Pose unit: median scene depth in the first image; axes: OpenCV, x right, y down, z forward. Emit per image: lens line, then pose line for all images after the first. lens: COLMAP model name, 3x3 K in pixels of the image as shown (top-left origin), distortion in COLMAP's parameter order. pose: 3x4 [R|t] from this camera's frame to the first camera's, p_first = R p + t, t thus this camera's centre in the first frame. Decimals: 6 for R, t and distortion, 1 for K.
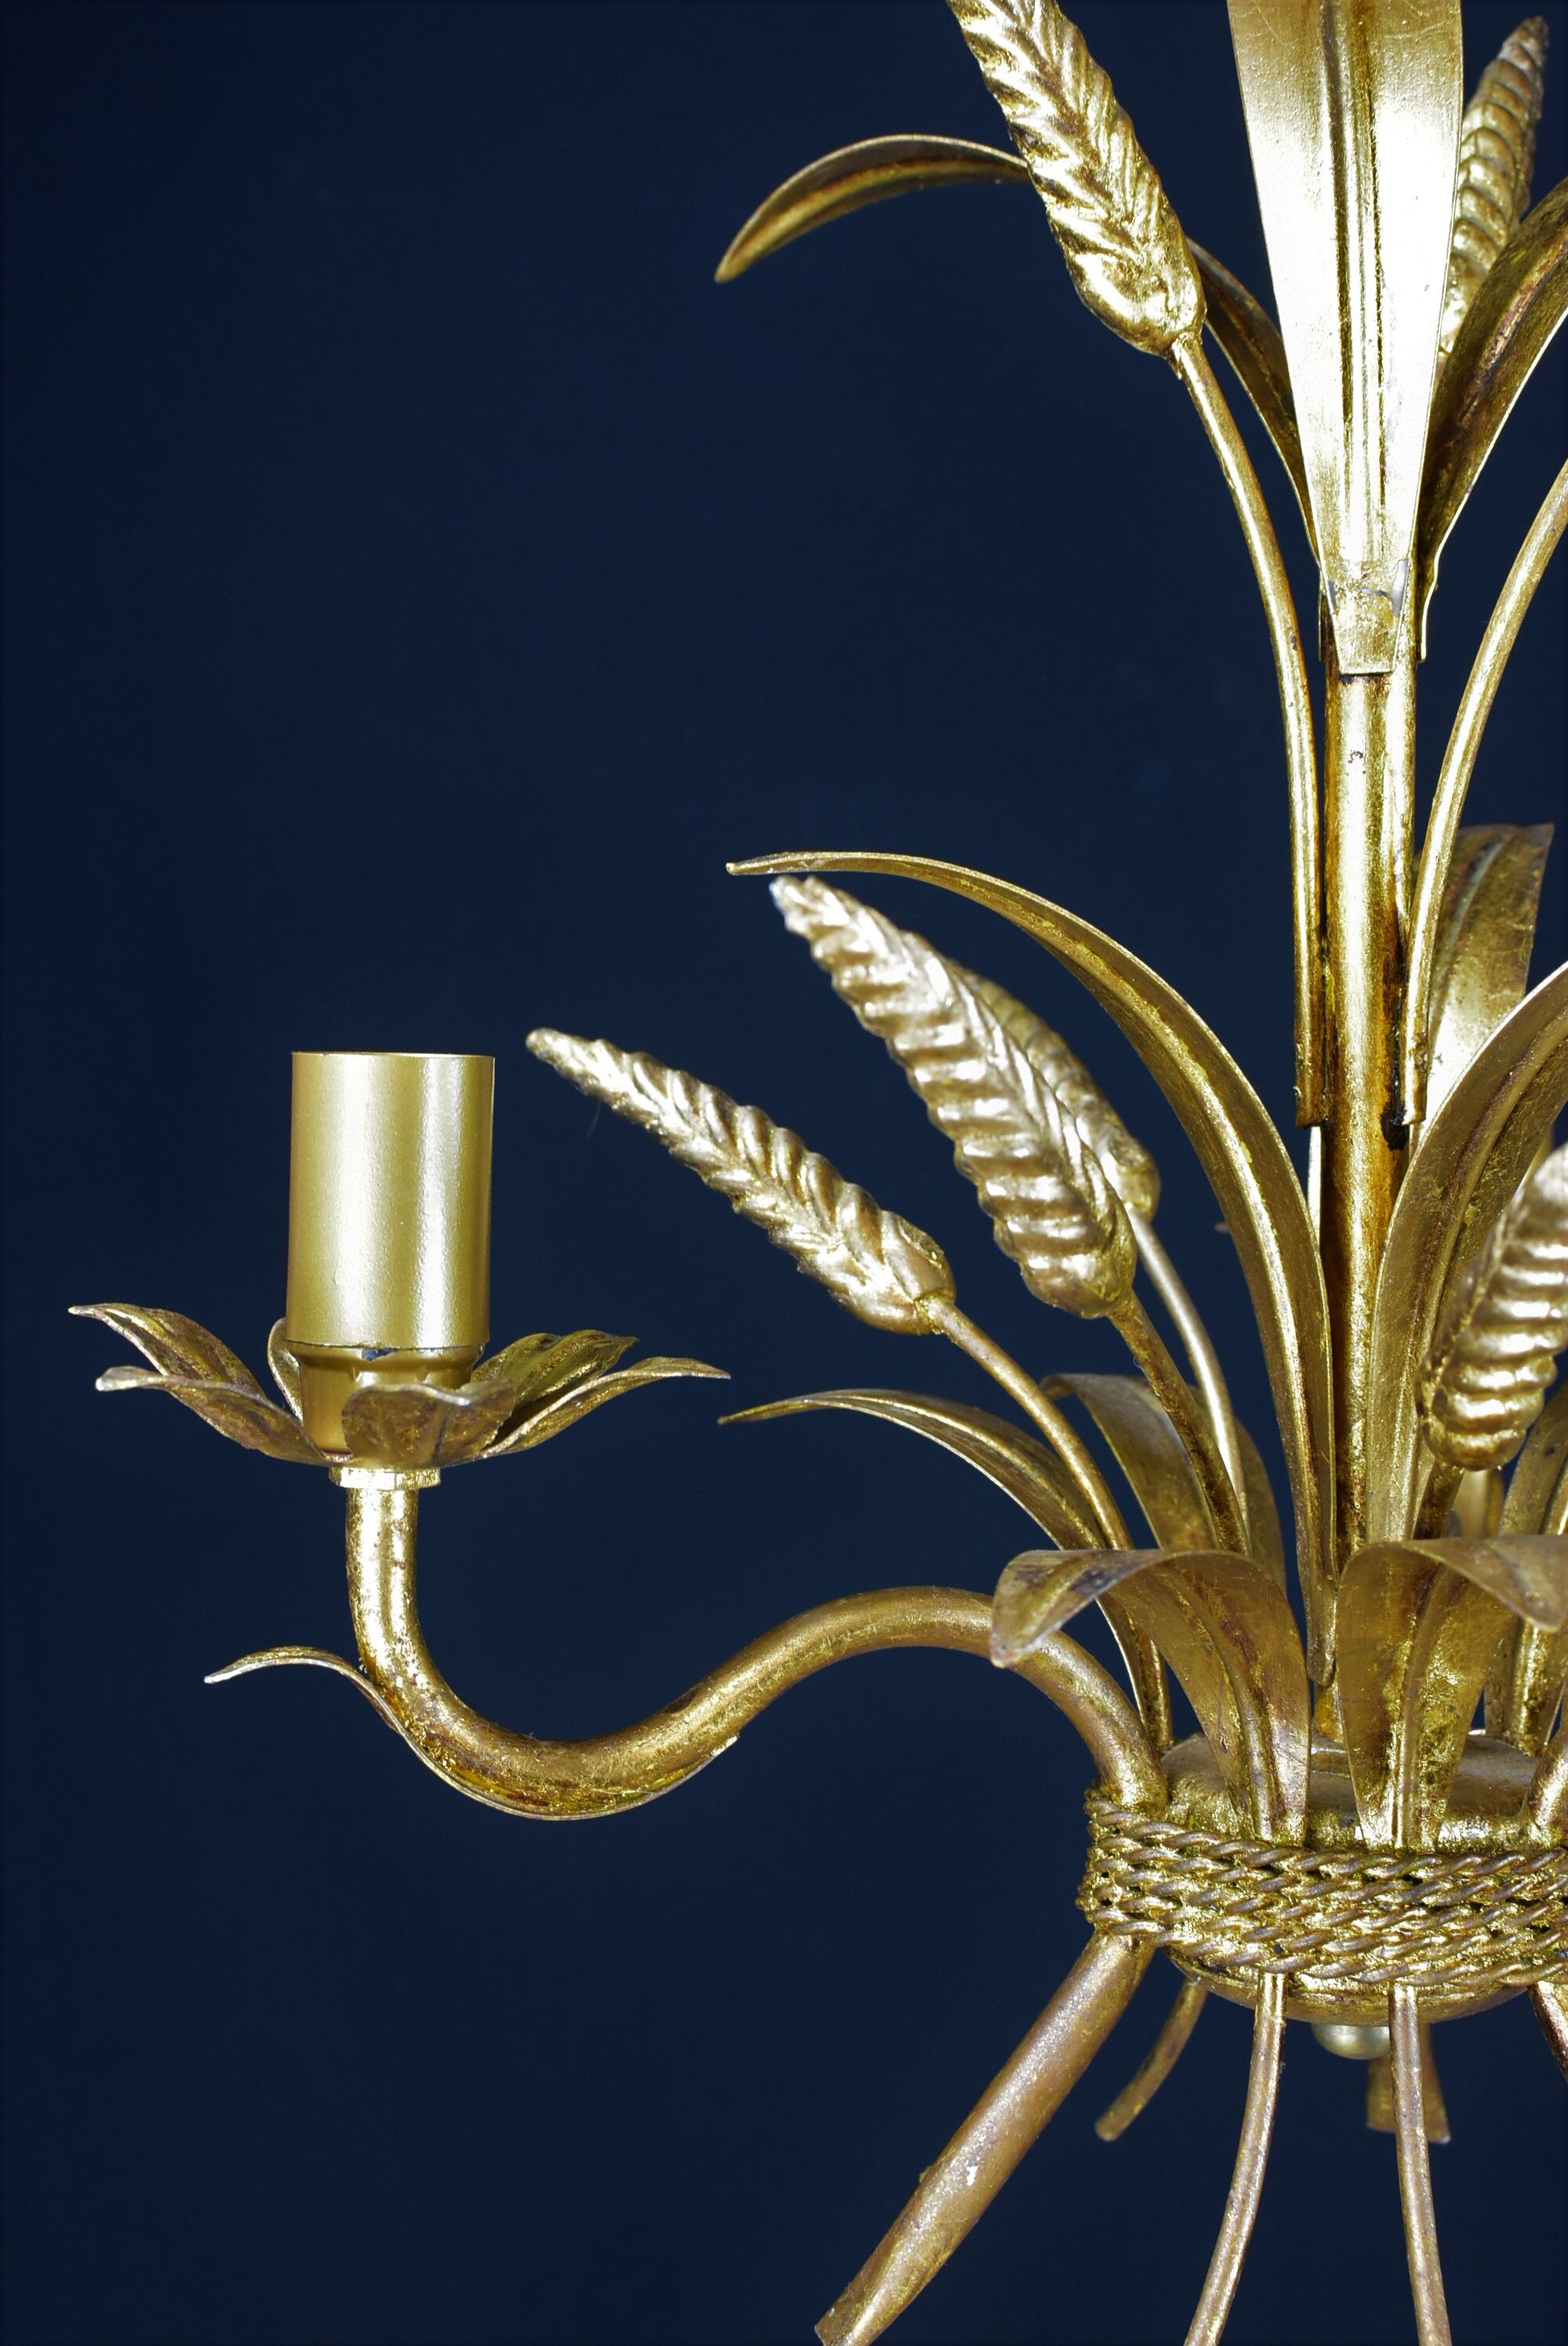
lens RADIAL K [[4077.4, 0, 784.0], [0, 4077.4, 1173.0], [0, 0, 1]] dist [-0.032841, 0.269113]
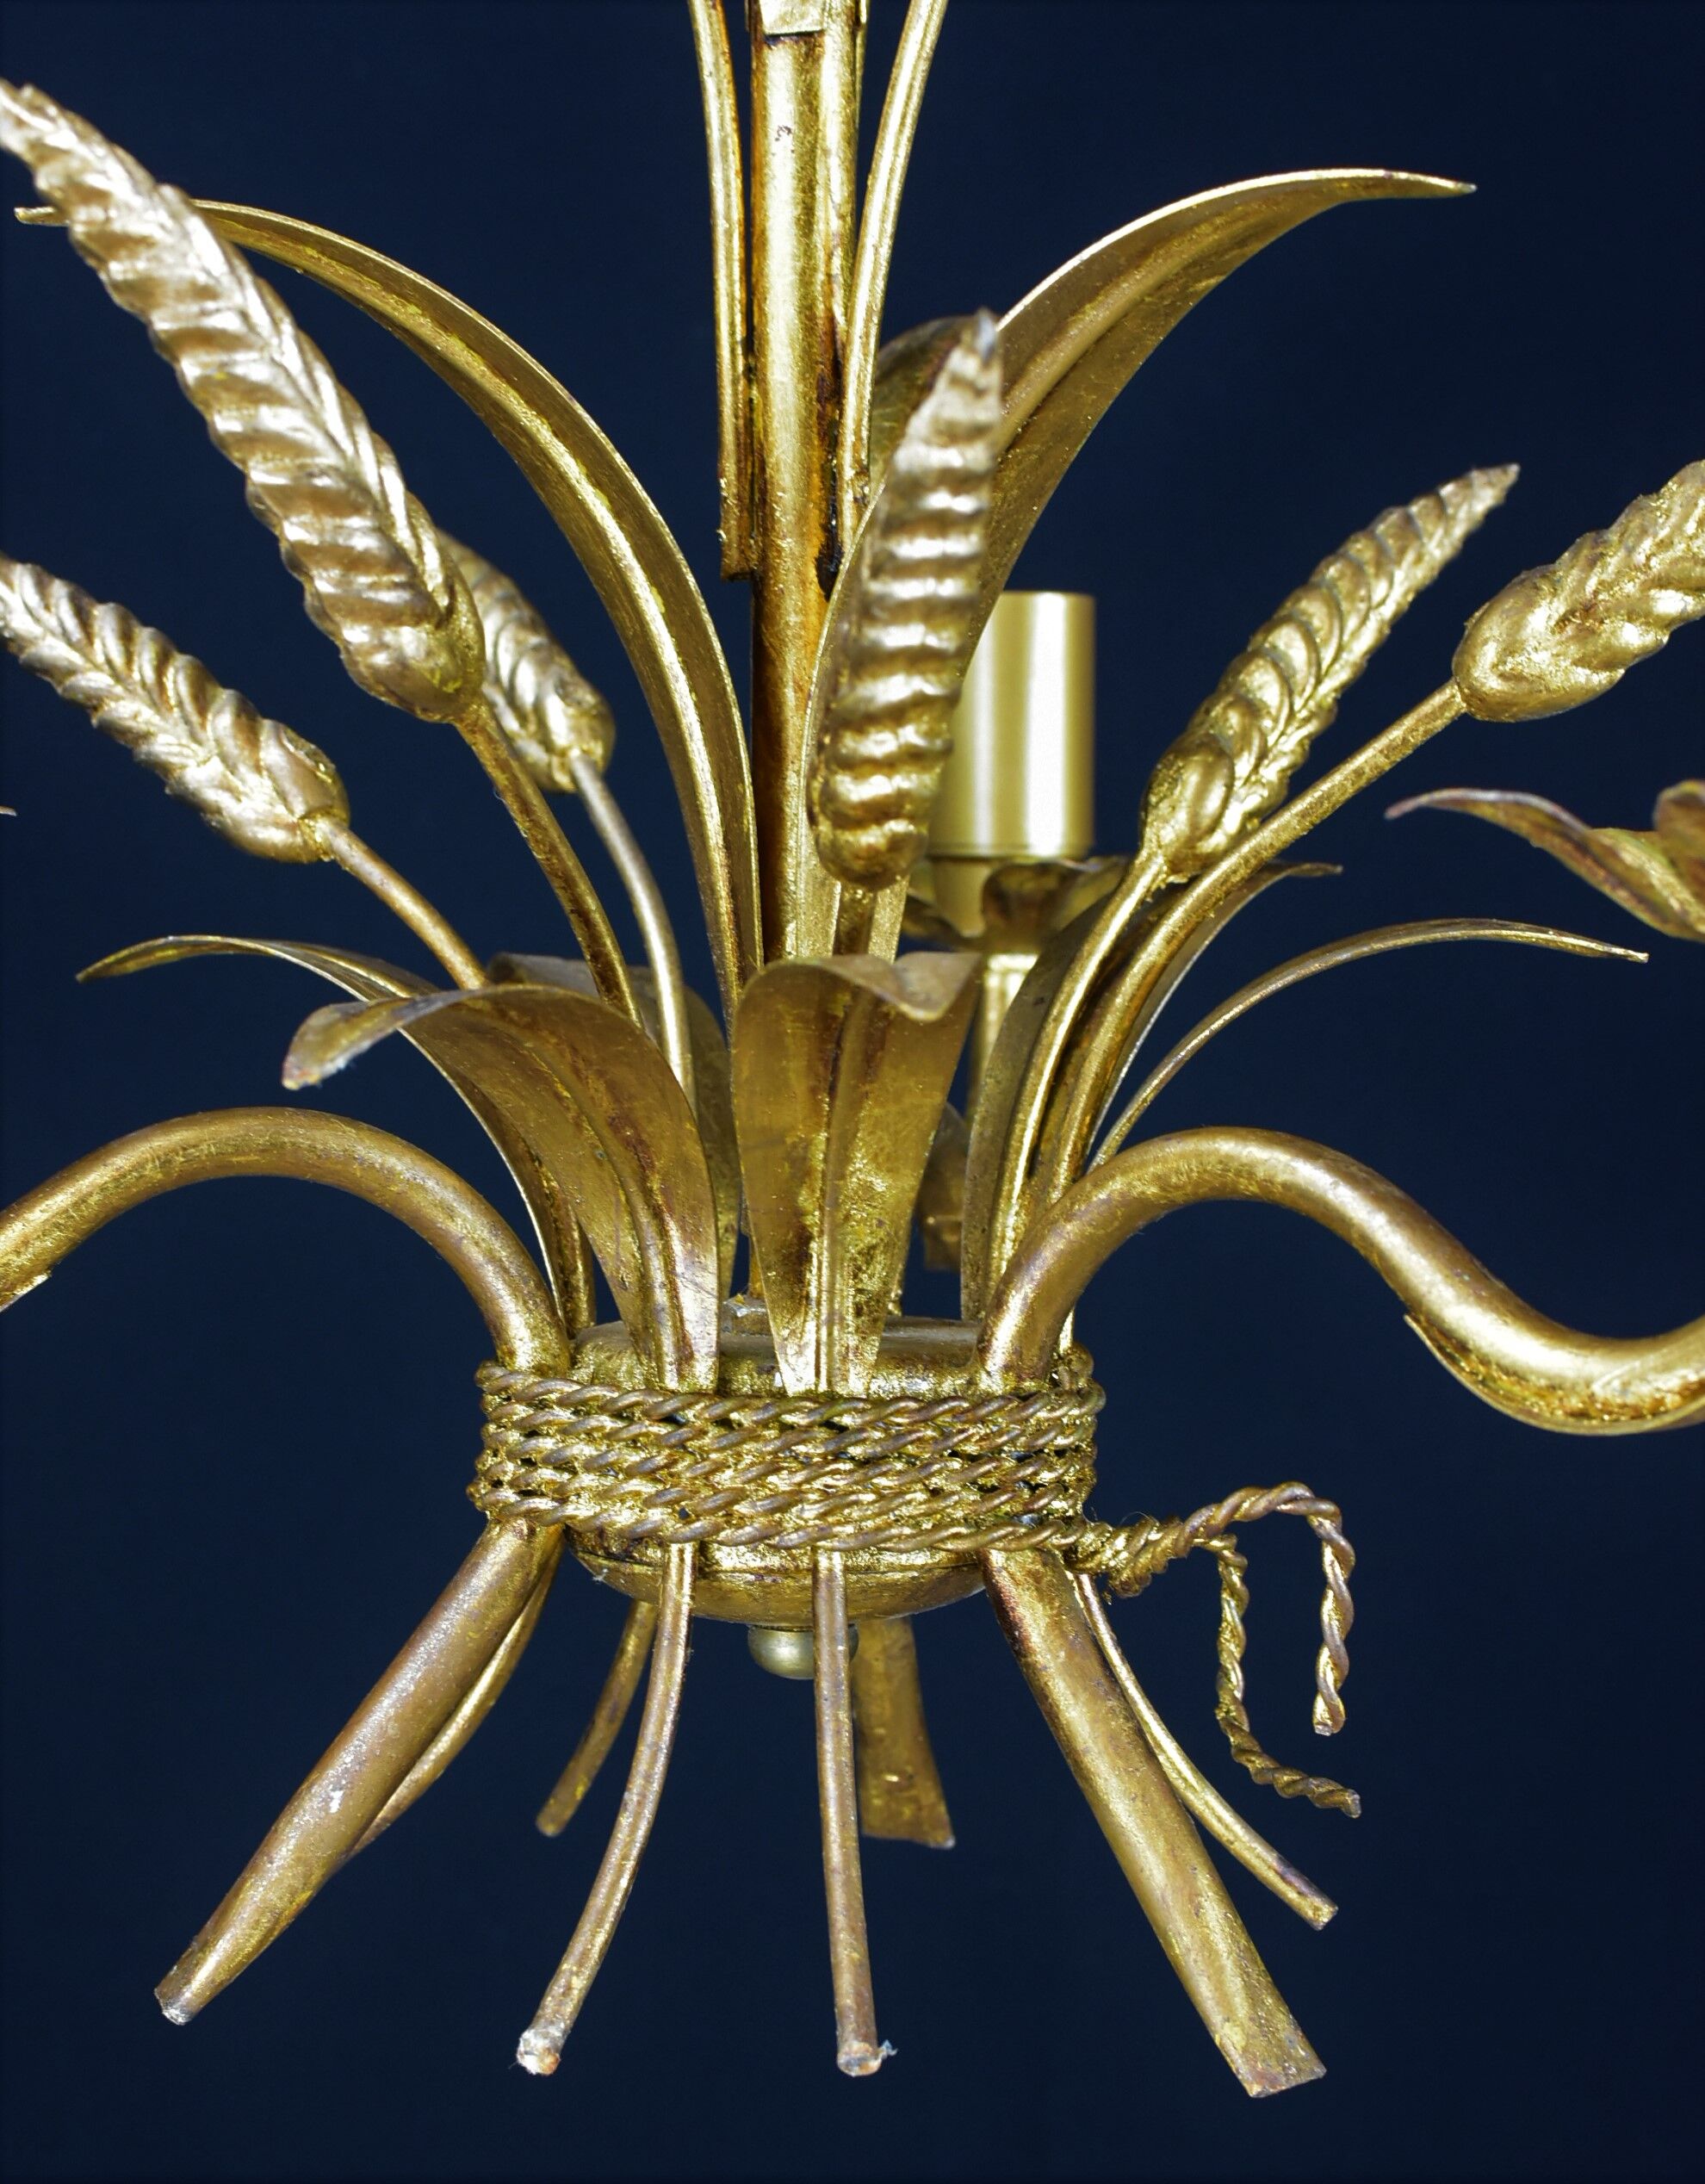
lens RADIAL K [[4587.9, 0, 852.5], [0, 4587.9, 1092.0], [0, 0, 1]] dist [-0.055096, 0.795034]
pose [[0.994771, -0.000202, 0.102130, 0.056923], [-0.001079, 0.999921, 0.012486, 0.087785], [-0.102125, -0.012530, 0.994693, 0.039481]]
